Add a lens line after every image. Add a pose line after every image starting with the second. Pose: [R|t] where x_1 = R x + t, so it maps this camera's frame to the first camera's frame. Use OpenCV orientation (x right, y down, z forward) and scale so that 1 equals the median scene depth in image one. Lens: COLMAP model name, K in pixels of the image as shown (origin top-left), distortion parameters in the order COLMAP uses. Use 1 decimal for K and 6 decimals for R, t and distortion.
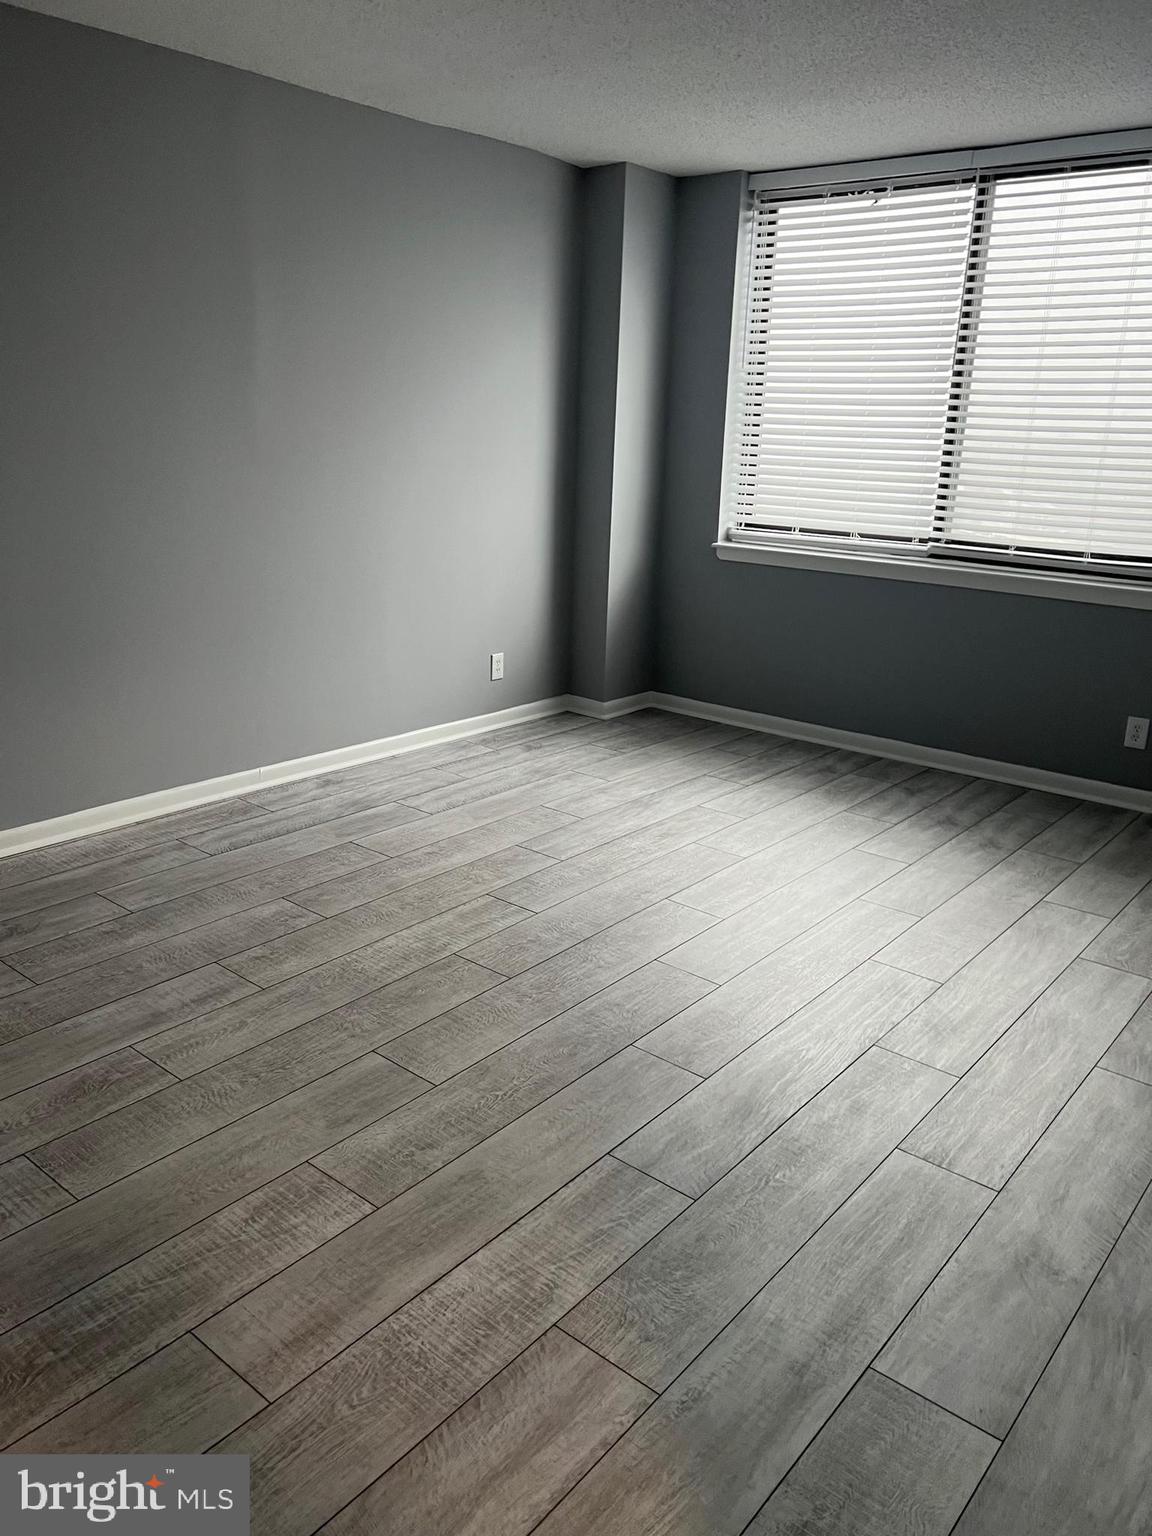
lens RADIAL K [[1146.8, 0, 566.5], [0, 1146.8, 767.9], [0, 0, 1]] dist [0.055279, -0.070704]
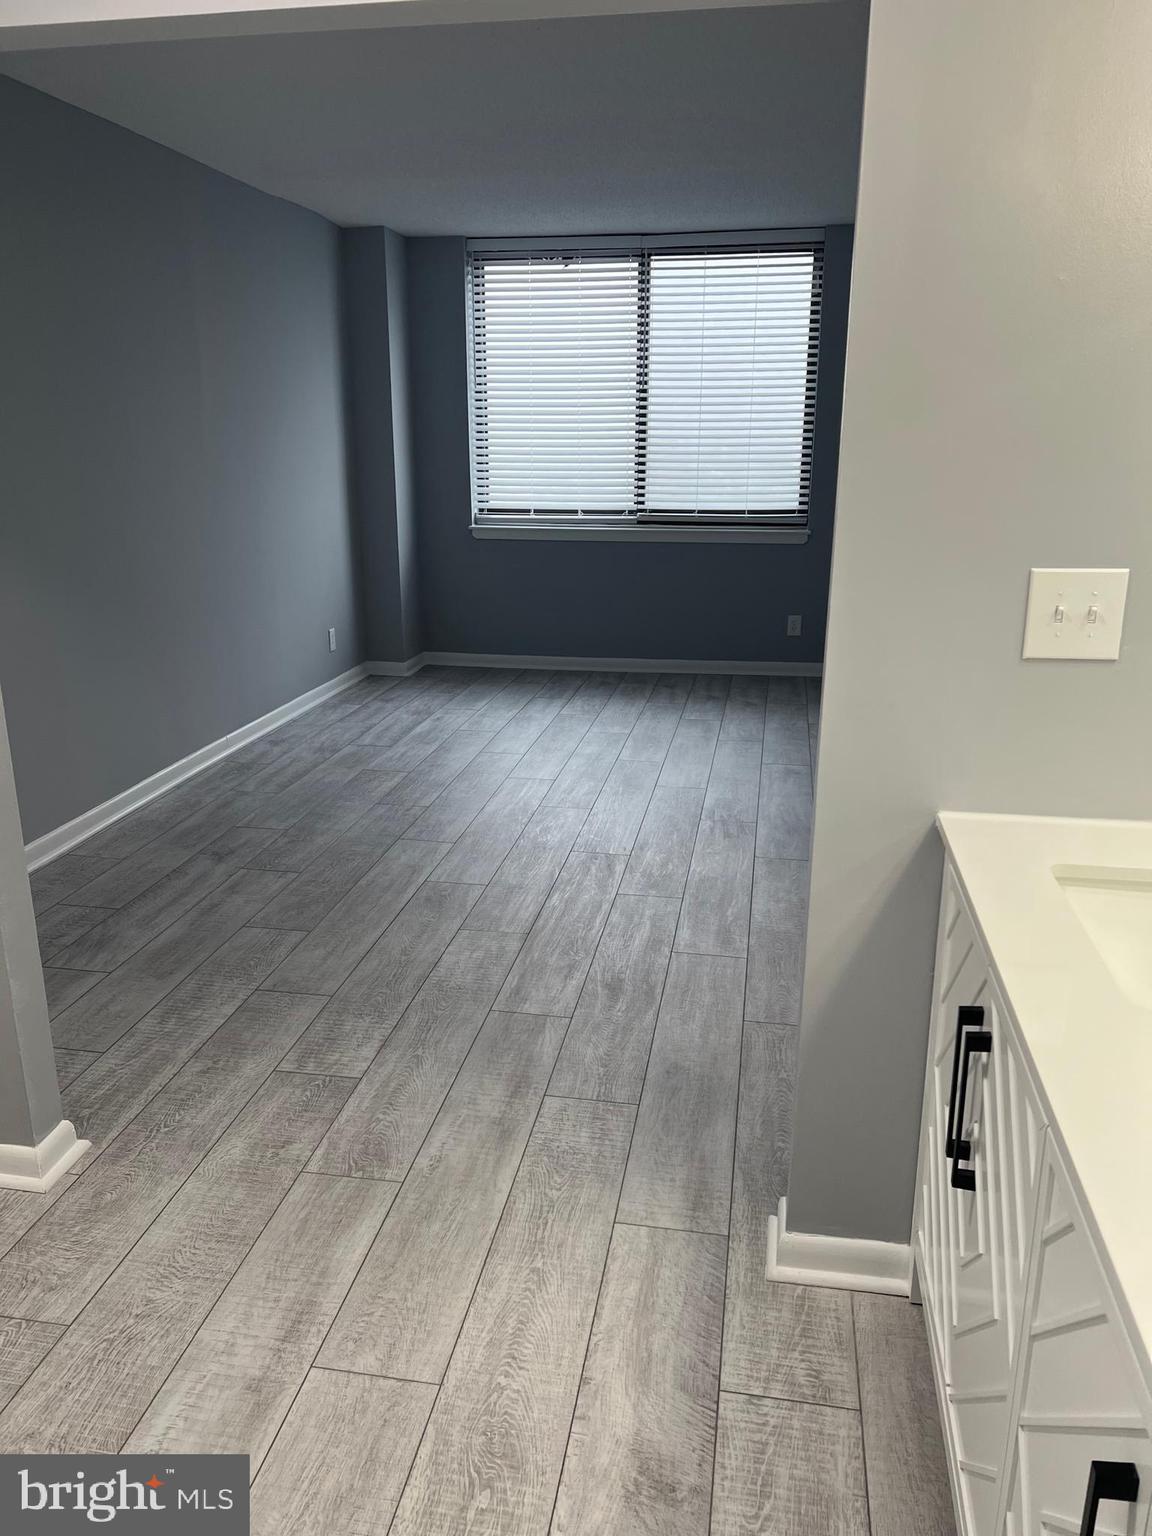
lens RADIAL K [[1146.8, 0, 577.2], [0, 1146.8, 770.2], [0, 0, 1]] dist [0.055279, -0.070704]
pose [[0.870244, -0.169859, 0.462410, -0.453608], [0.169990, 0.984561, 0.041745, 0.041637], [-0.462361, 0.042277, 0.885683, -0.188129]]
